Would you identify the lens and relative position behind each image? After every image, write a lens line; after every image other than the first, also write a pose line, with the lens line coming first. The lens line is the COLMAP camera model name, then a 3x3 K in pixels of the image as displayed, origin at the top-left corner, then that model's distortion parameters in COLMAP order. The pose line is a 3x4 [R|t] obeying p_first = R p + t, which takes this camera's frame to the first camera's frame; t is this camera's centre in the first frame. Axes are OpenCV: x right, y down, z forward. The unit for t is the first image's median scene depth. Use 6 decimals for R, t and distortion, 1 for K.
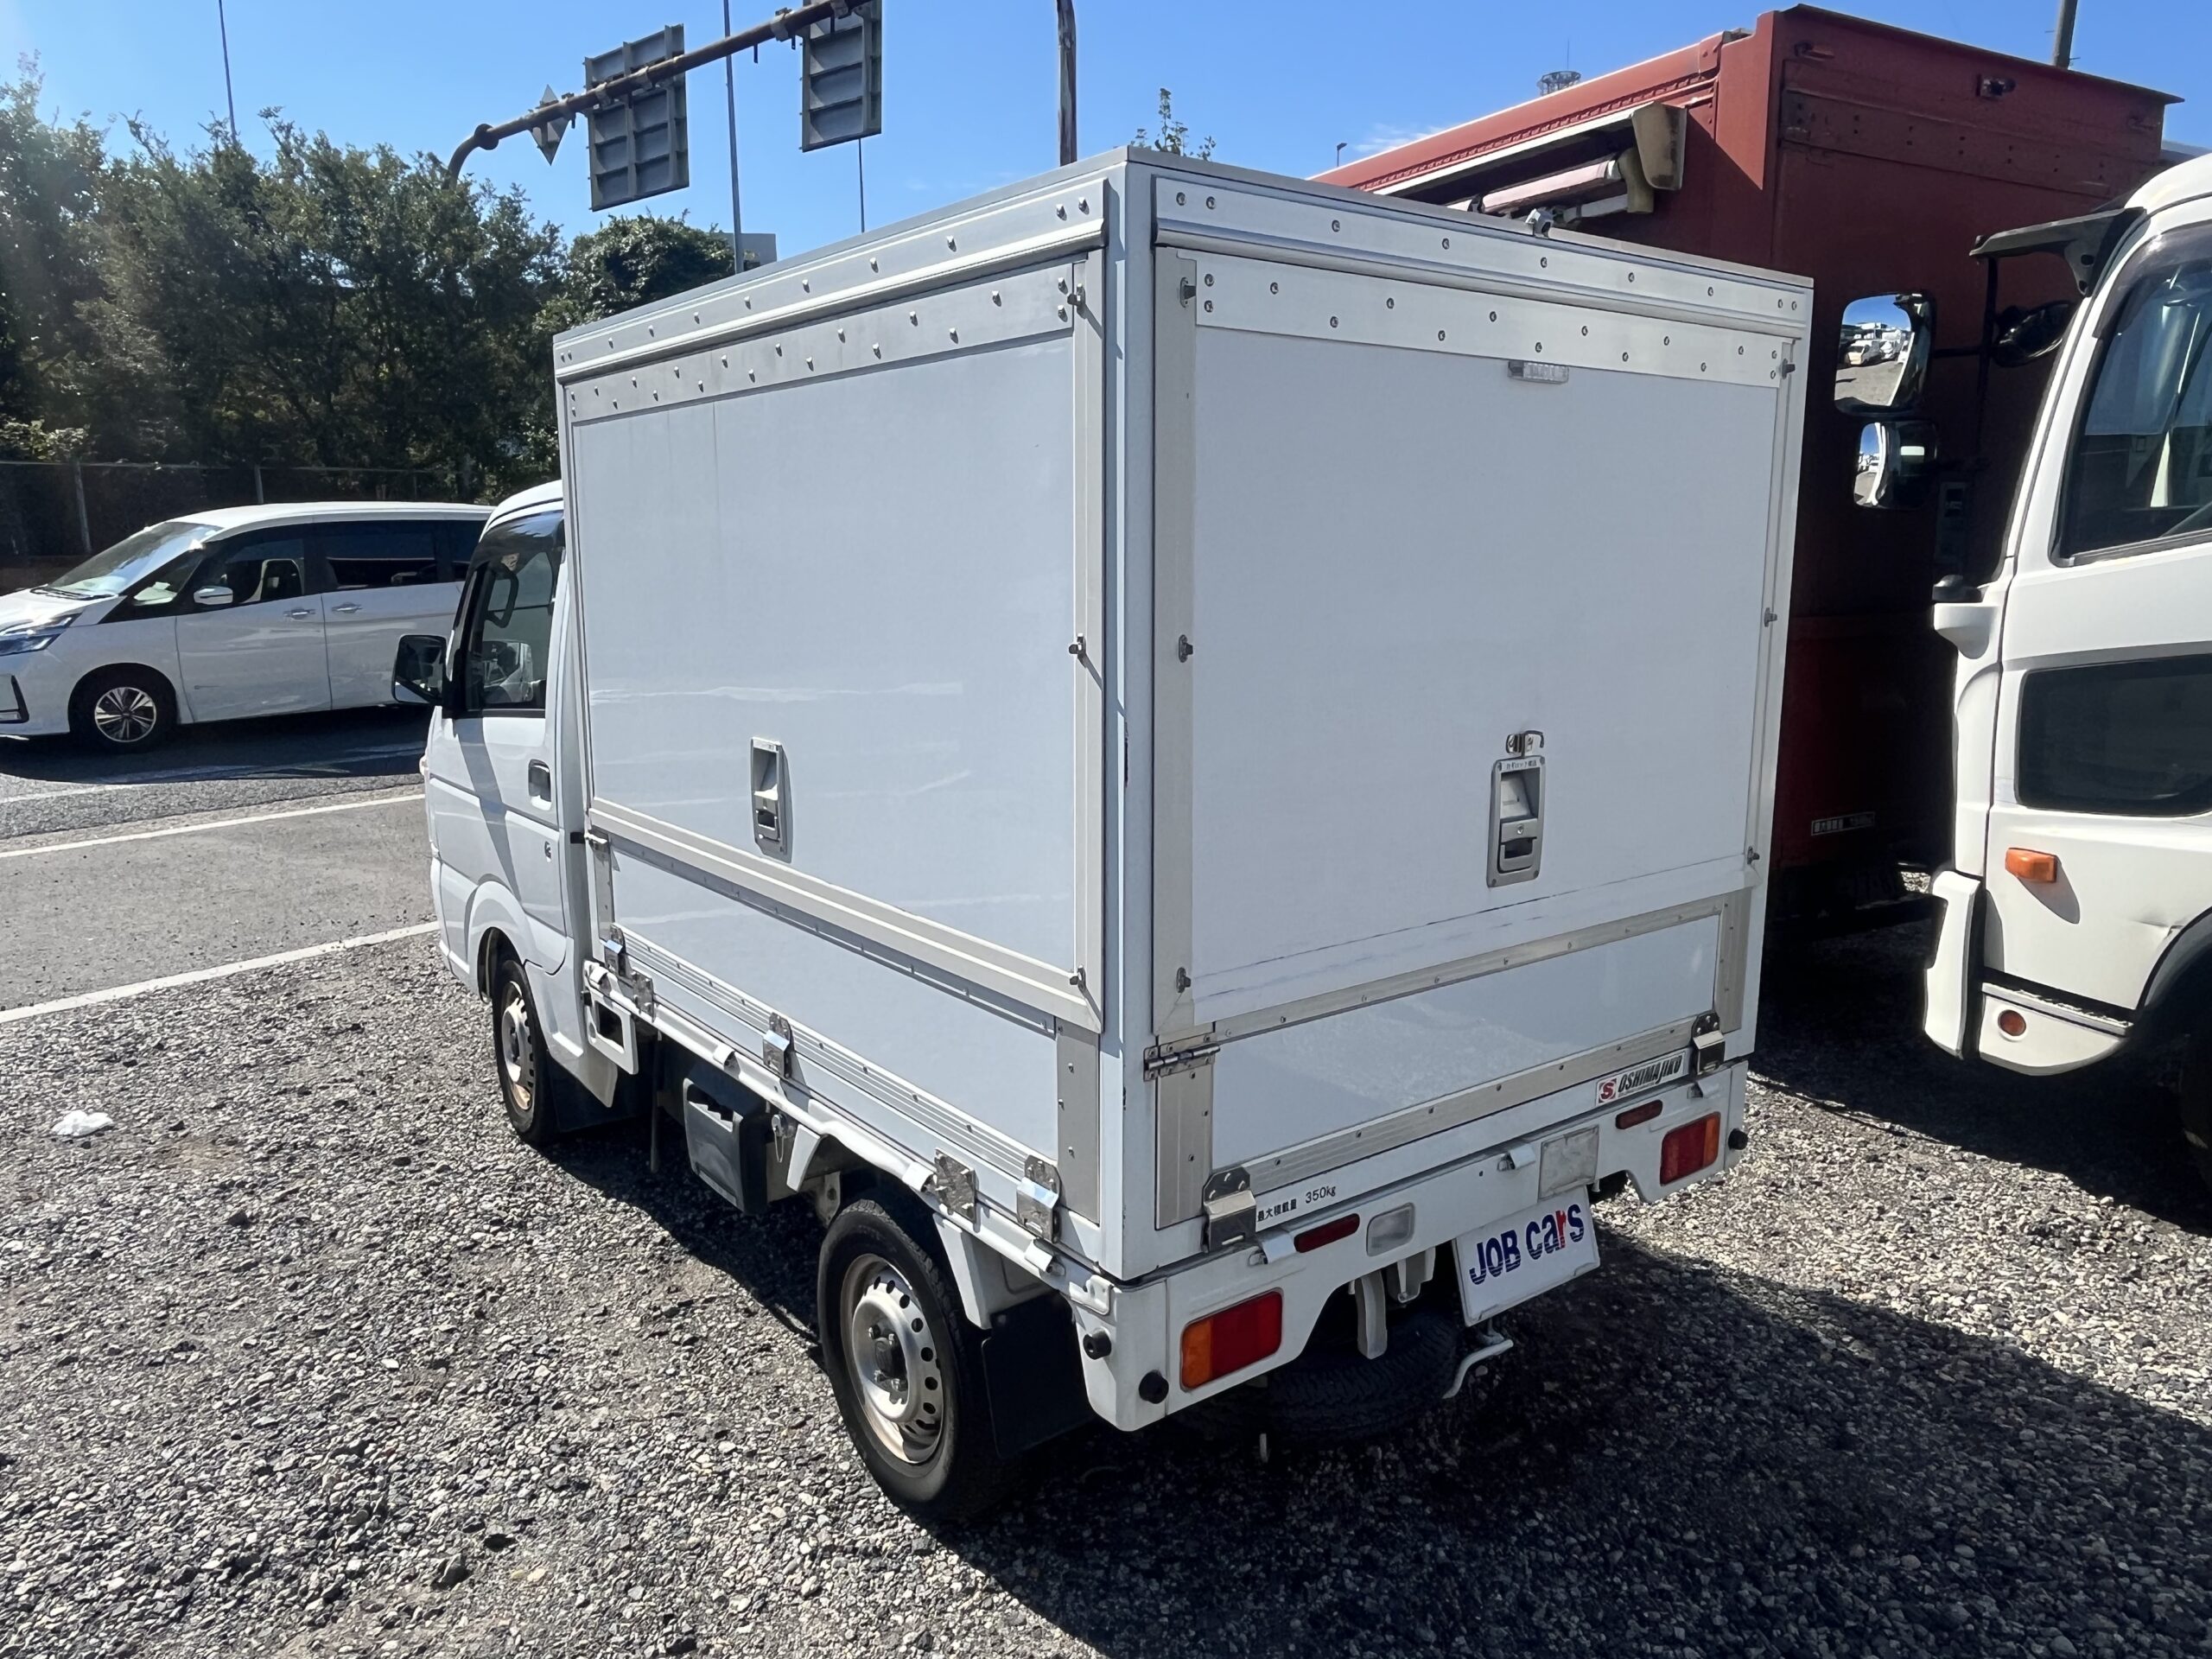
lens RADIAL K [[1539.5, 0, 1106.0], [0, 1539.5, 829.5], [0, 0, 1]] dist [-0.001850, -0.000379]
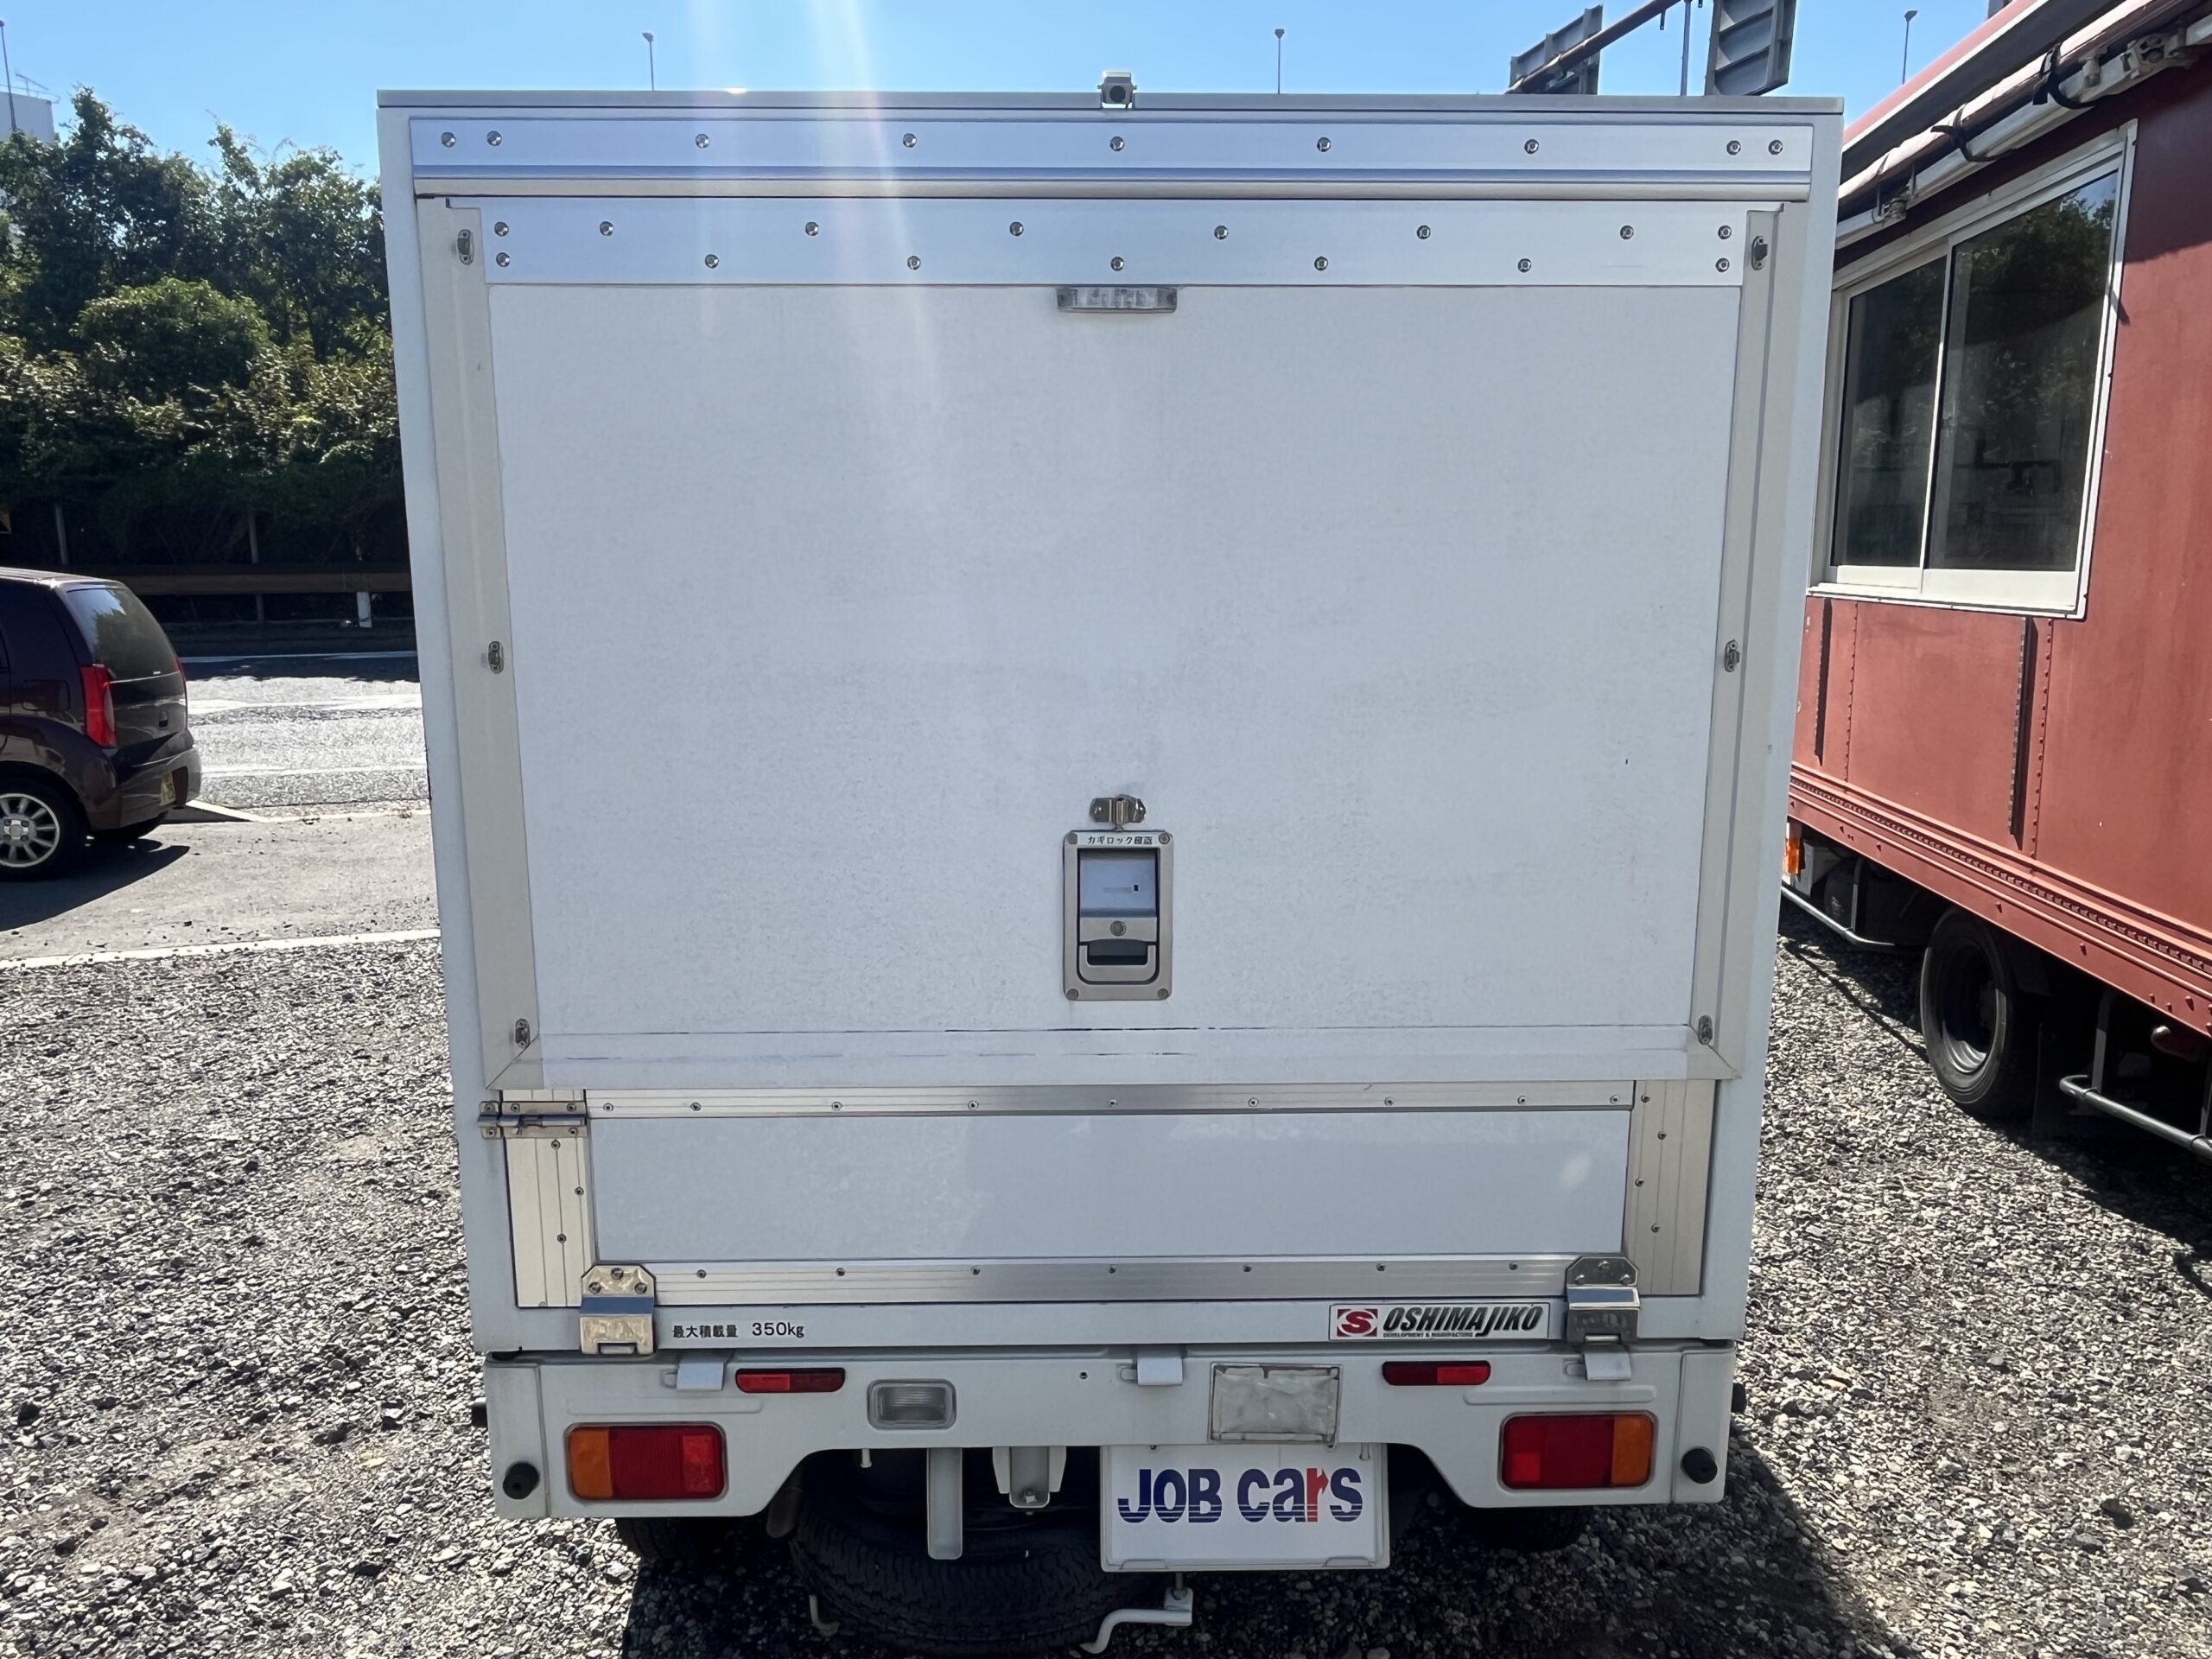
lens RADIAL K [[1539.5, 0, 1106.0], [0, 1539.5, 829.5], [0, 0, 1]] dist [-0.001850, -0.000379]
pose [[0.806455, 0.109772, -0.581017, 0.617967], [-0.109435, 0.993350, 0.035778, -0.065101], [0.581080, 0.034730, 0.813105, 0.360790]]
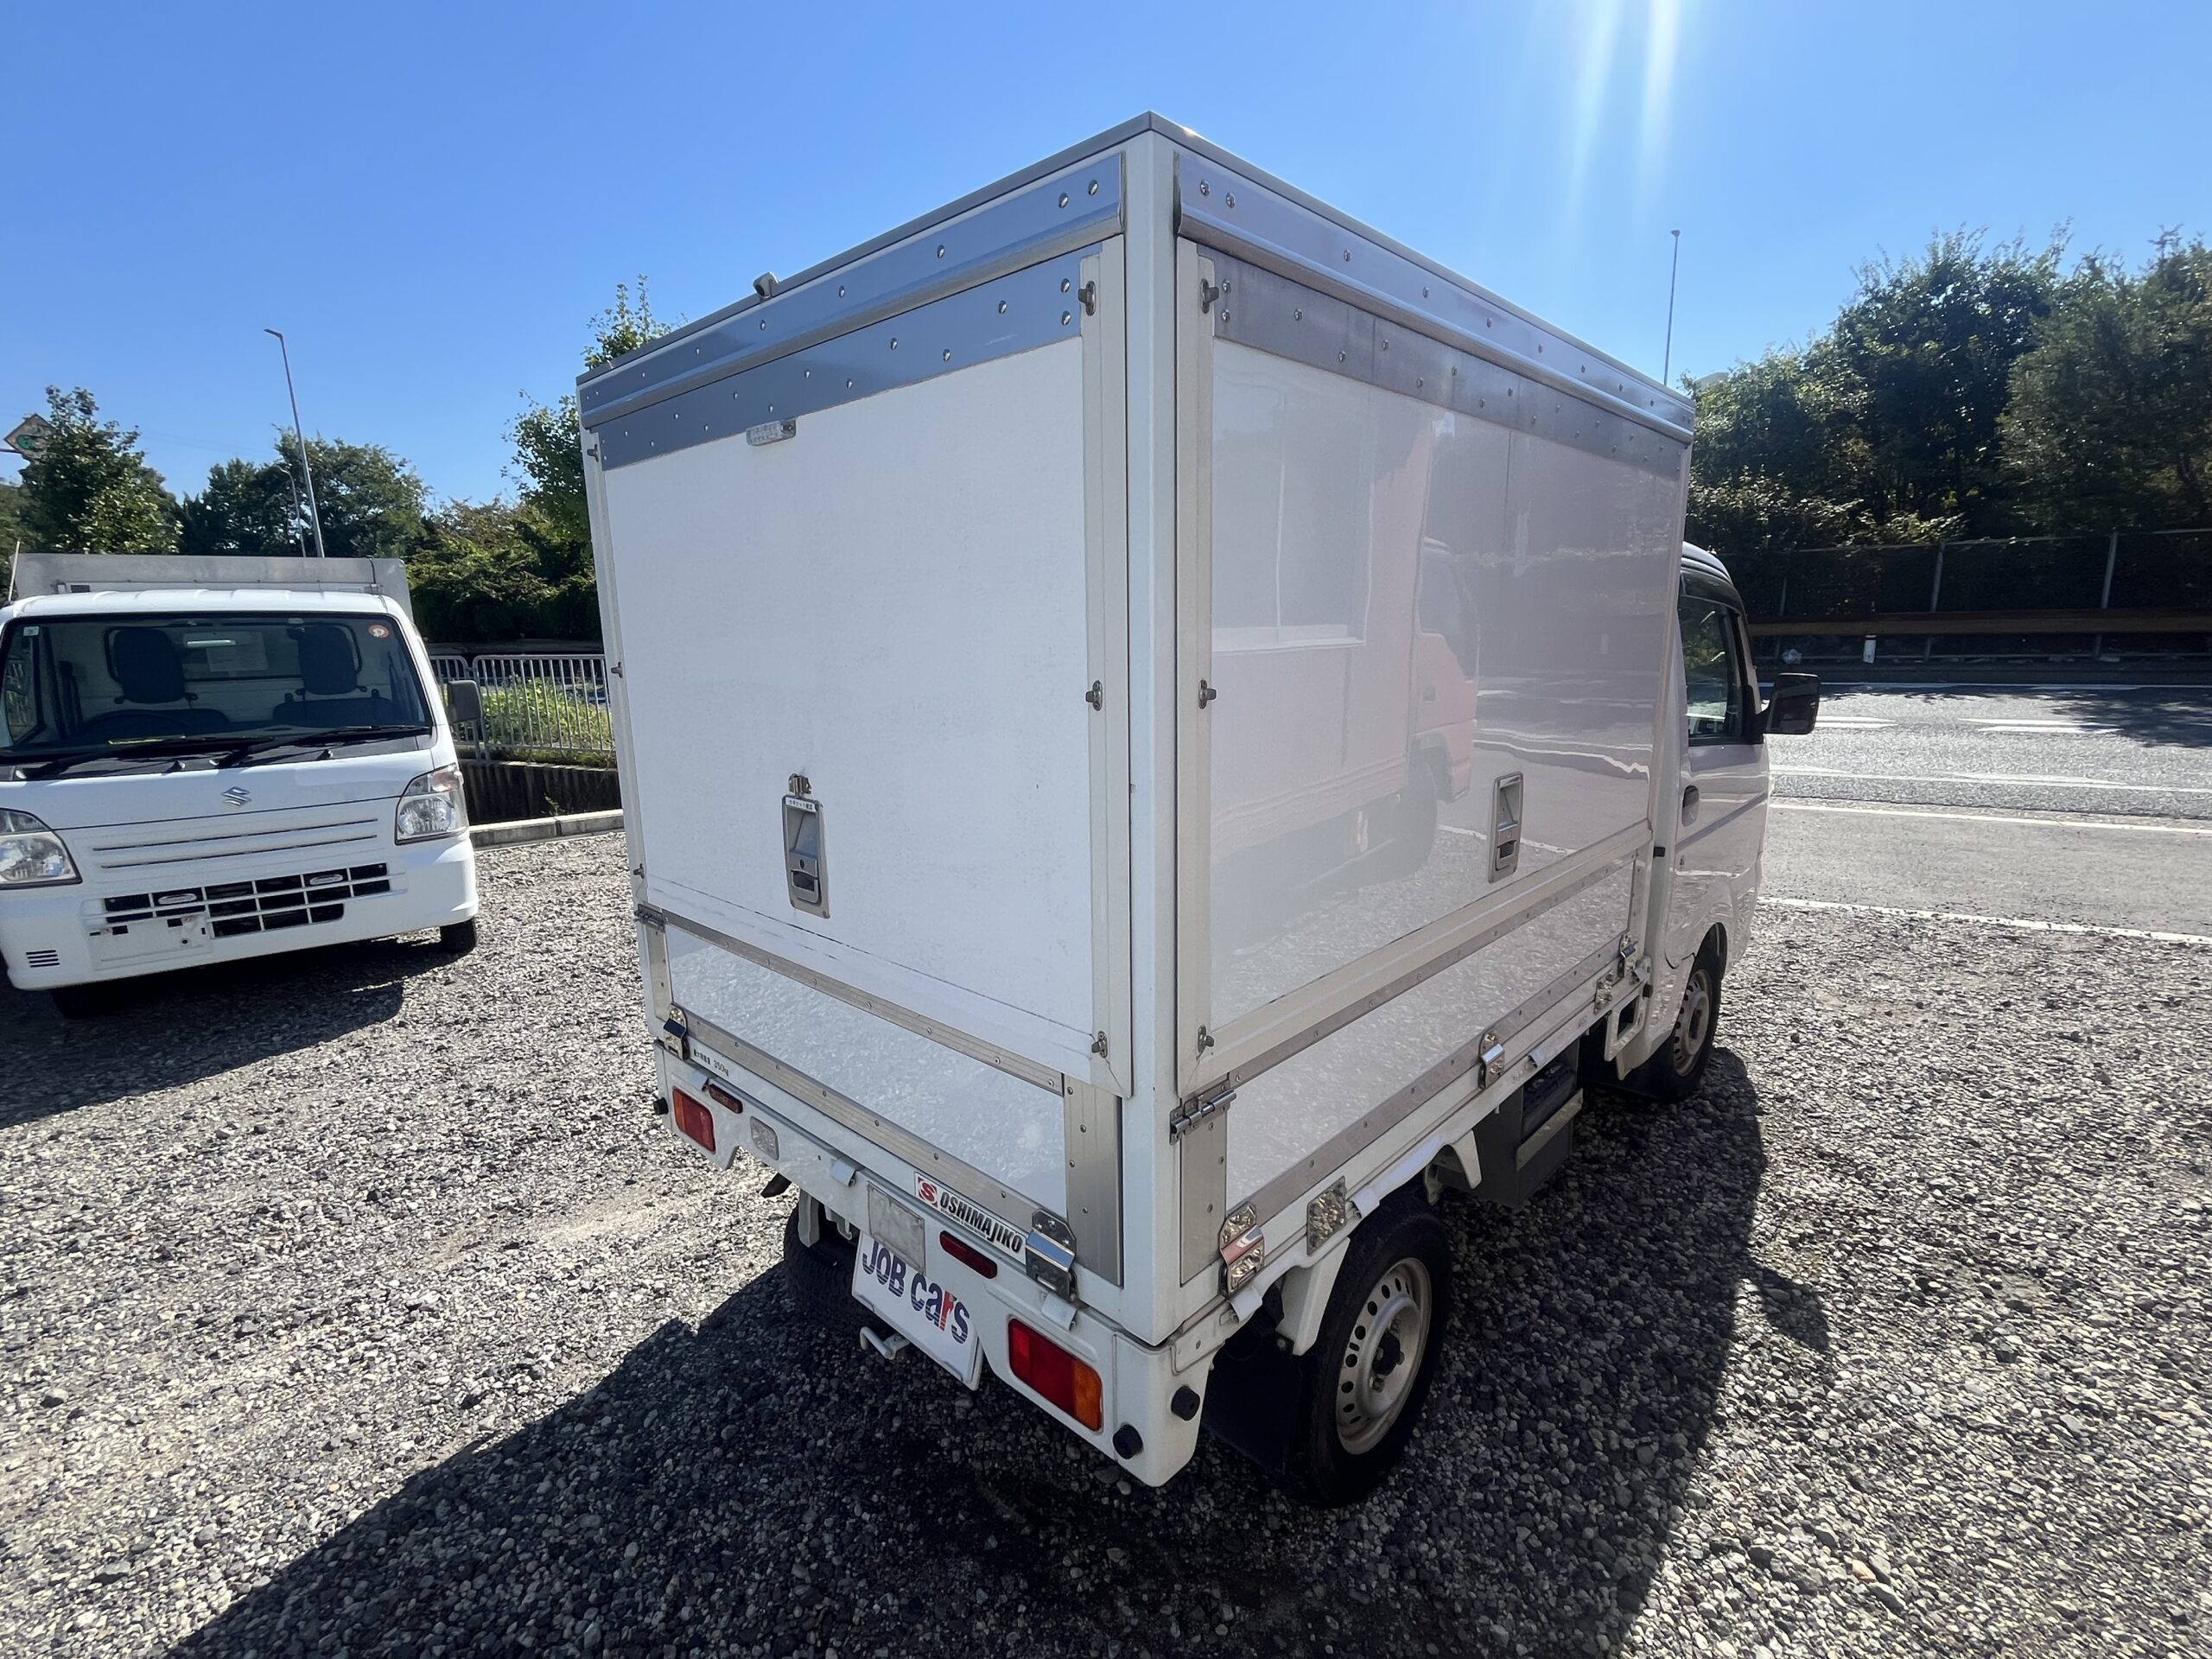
lens RADIAL K [[1016.9, 0, 1102.2], [0, 1016.9, 832.8], [0, 0, 1]] dist [0.001302, -0.000165]
pose [[0.159364, 0.202380, -0.966253, 0.892012], [-0.166257, 0.970284, 0.175803, -0.164210], [0.973120, 0.132630, 0.188275, 0.963724]]
